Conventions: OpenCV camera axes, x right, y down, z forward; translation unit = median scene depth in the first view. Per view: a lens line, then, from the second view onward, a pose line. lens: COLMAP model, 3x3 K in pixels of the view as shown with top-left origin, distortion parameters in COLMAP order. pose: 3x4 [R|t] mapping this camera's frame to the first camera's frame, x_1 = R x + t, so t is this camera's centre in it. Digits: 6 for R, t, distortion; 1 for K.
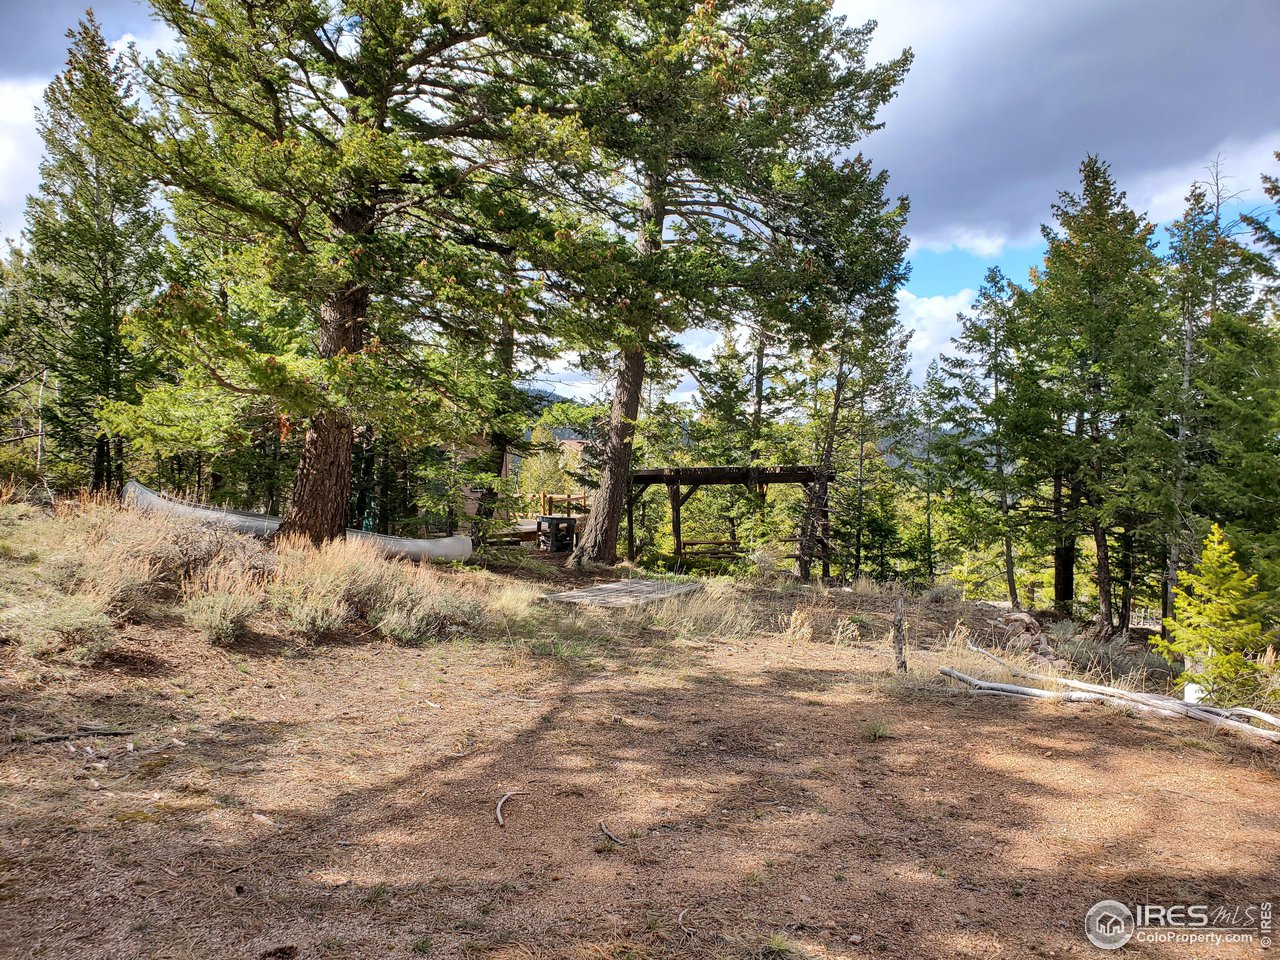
lens RADIAL K [[1012.5, 0, 640.0], [0, 1012.5, 480.0], [0, 0, 1]] dist [0.001395, 0.009149]
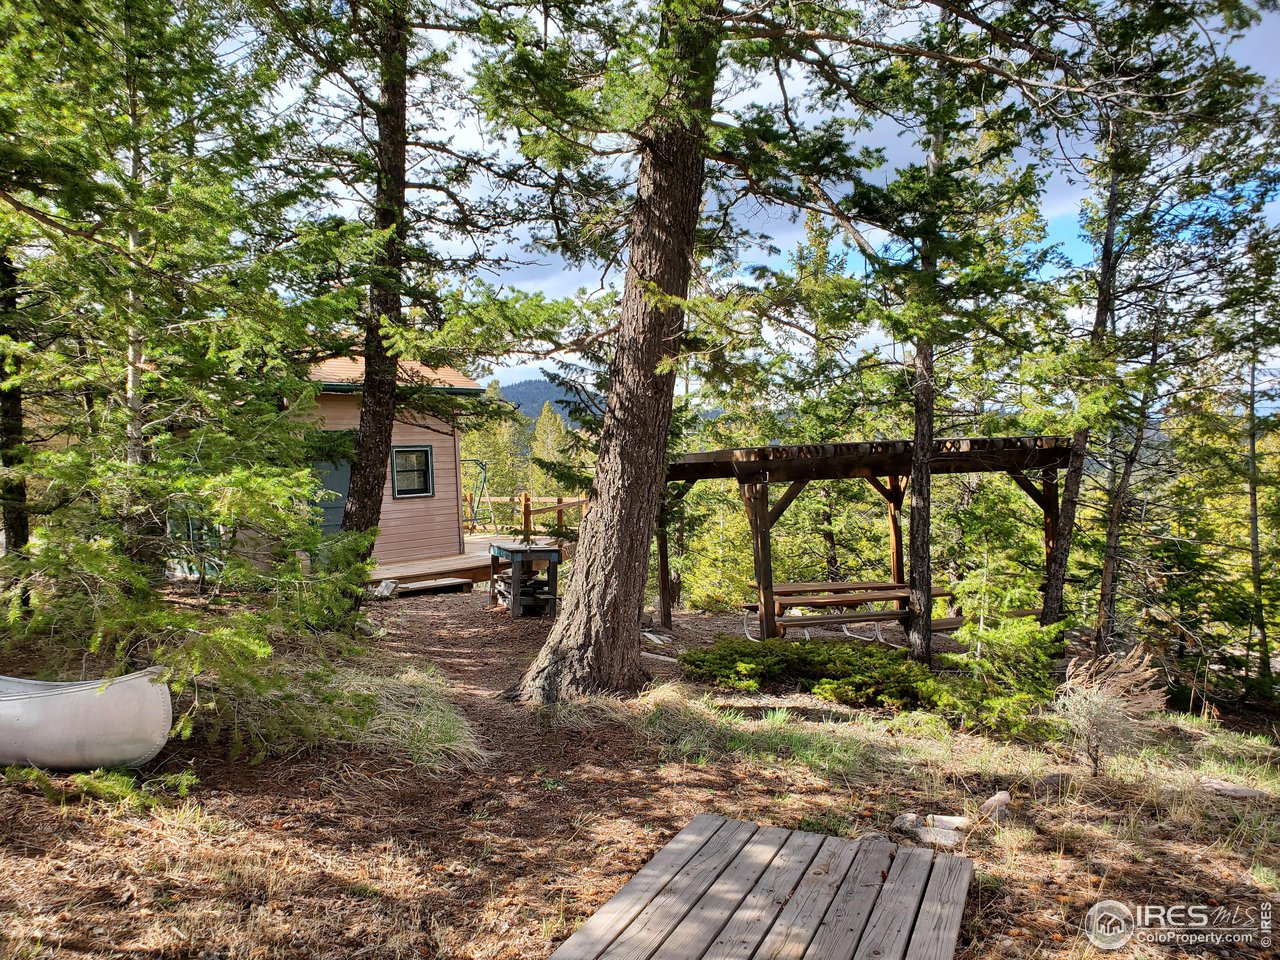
lens RADIAL K [[1009.8, 0, 636.3], [0, 1009.8, 480.7], [0, 0, 1]] dist [0.000017, 0.021127]
pose [[0.999392, -0.025188, -0.024110, -0.012280], [0.025486, 0.999601, 0.012157, -0.003031], [0.023795, -0.012764, 0.999635, 0.531267]]
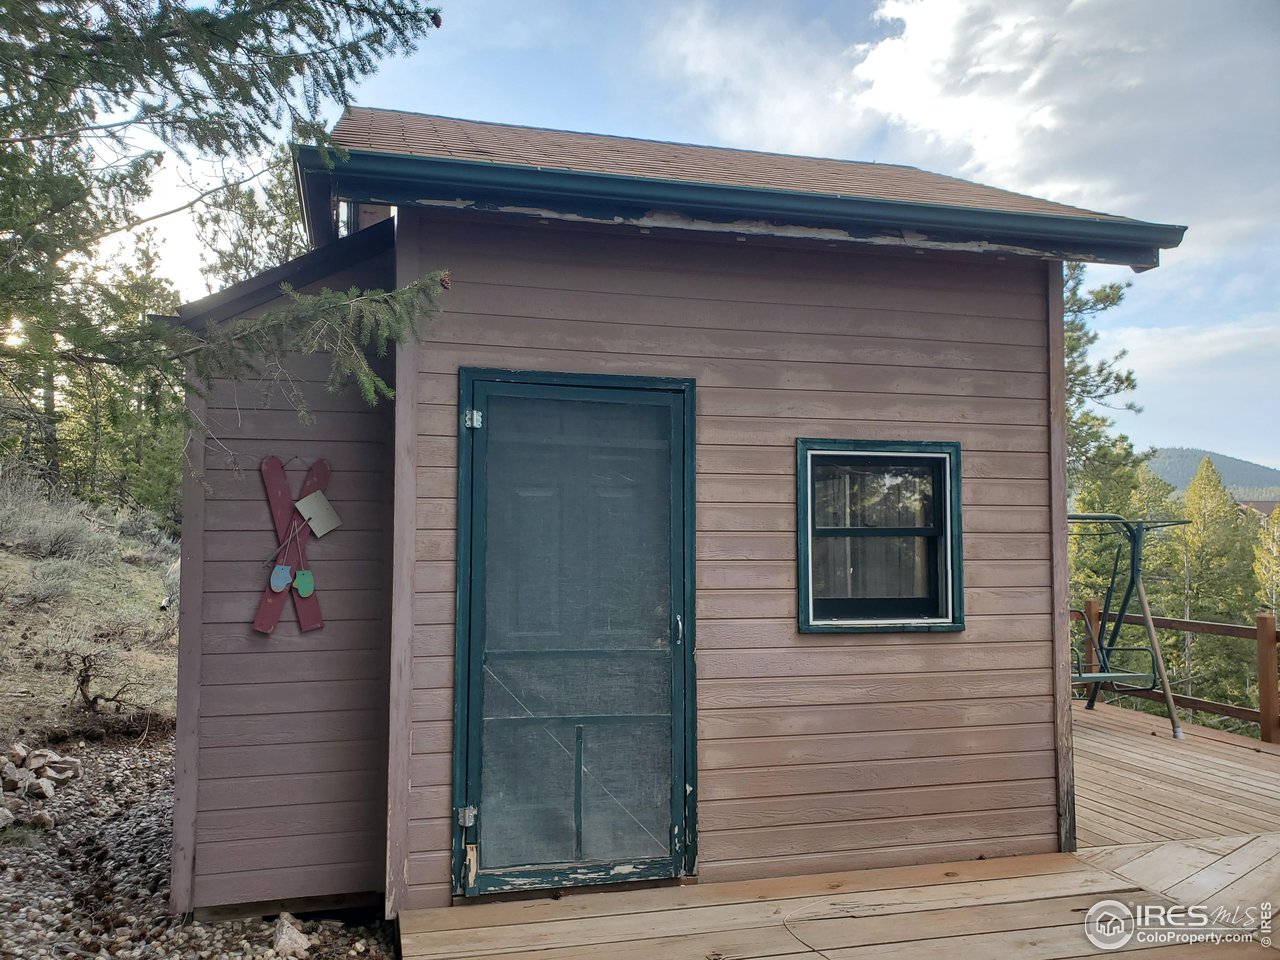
lens RADIAL K [[1012.5, 0, 640.0], [0, 1012.5, 480.0], [0, 0, 1]] dist [0.001395, 0.009149]
pose [[0.824303, -0.041476, -0.564628, -0.083593], [-0.002288, 0.997061, -0.076581, -0.000747], [0.566145, 0.064418, 0.821785, 0.891077]]
